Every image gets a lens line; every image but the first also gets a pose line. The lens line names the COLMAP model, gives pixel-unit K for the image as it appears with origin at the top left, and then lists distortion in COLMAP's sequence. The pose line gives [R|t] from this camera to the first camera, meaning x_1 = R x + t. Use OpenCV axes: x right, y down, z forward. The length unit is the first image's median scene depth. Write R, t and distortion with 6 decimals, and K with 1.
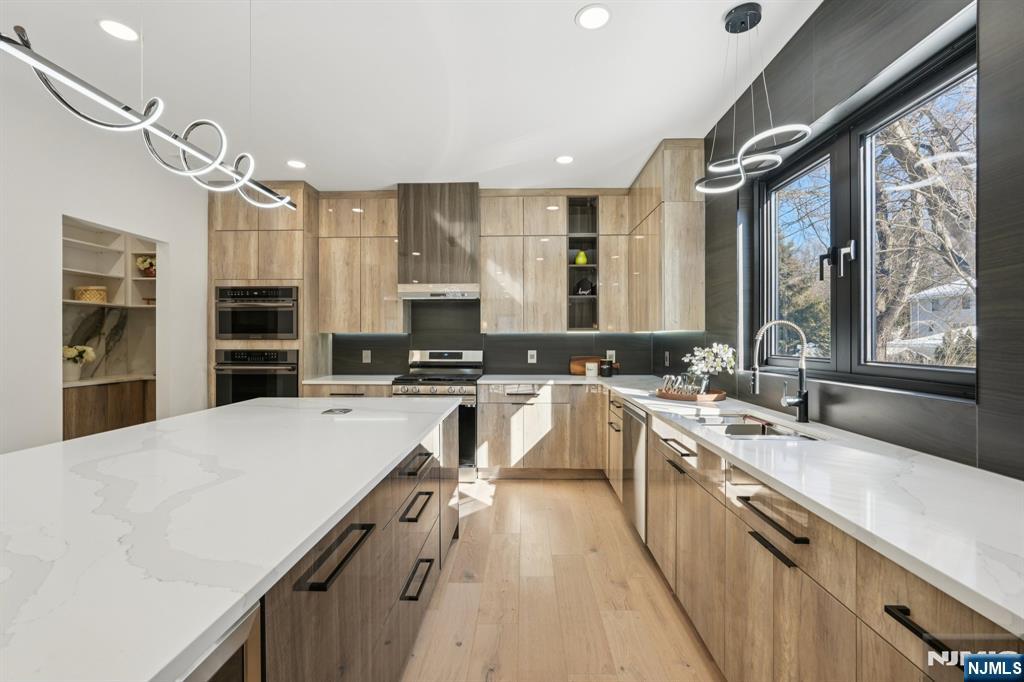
lens RADIAL K [[452.5, 0, 512.0], [0, 452.5, 341.0], [0, 0, 1]] dist [-0.010836, -0.000139]
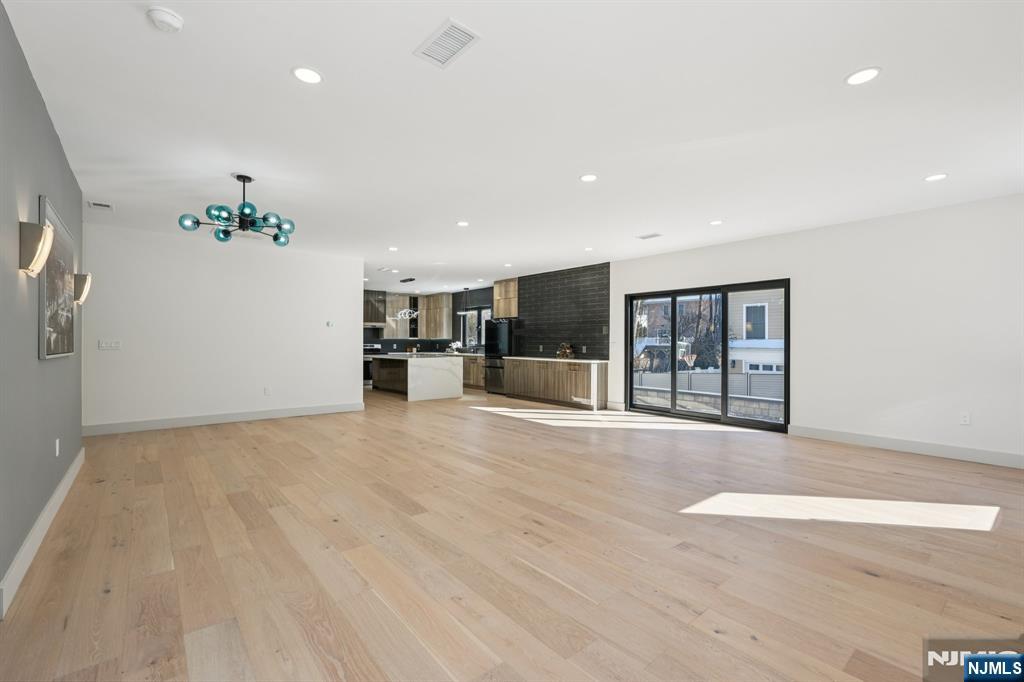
lens RADIAL K [[449.3, 0, 509.5], [0, 449.3, 335.8], [0, 0, 1]] dist [-0.007697, 0.000112]
pose [[0.755998, 0.013032, 0.654445, -1.475601], [-0.001185, 0.999827, -0.018540, 0.021442], [-0.654573, 0.013241, 0.755883, -1.947967]]
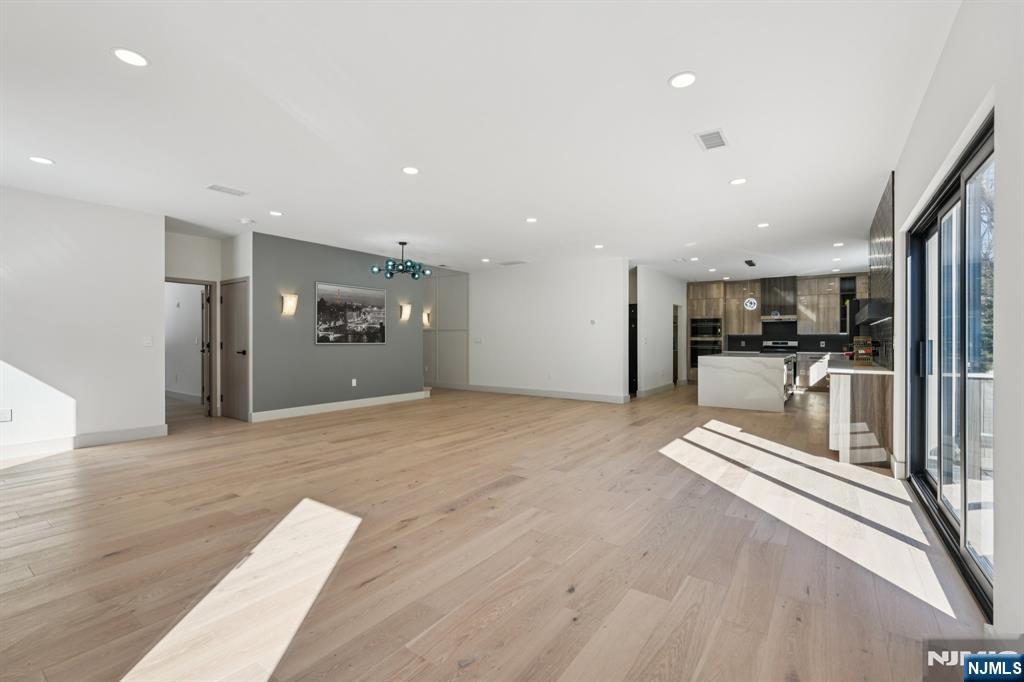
lens RADIAL K [[449.3, 0, 509.5], [0, 449.3, 335.8], [0, 0, 1]] dist [-0.007697, 0.000112]
pose [[0.828834, -0.003522, -0.559483, -0.002367], [-0.004505, 0.999906, -0.012969, 0.031799], [0.559476, 0.013269, 0.828740, -2.011731]]
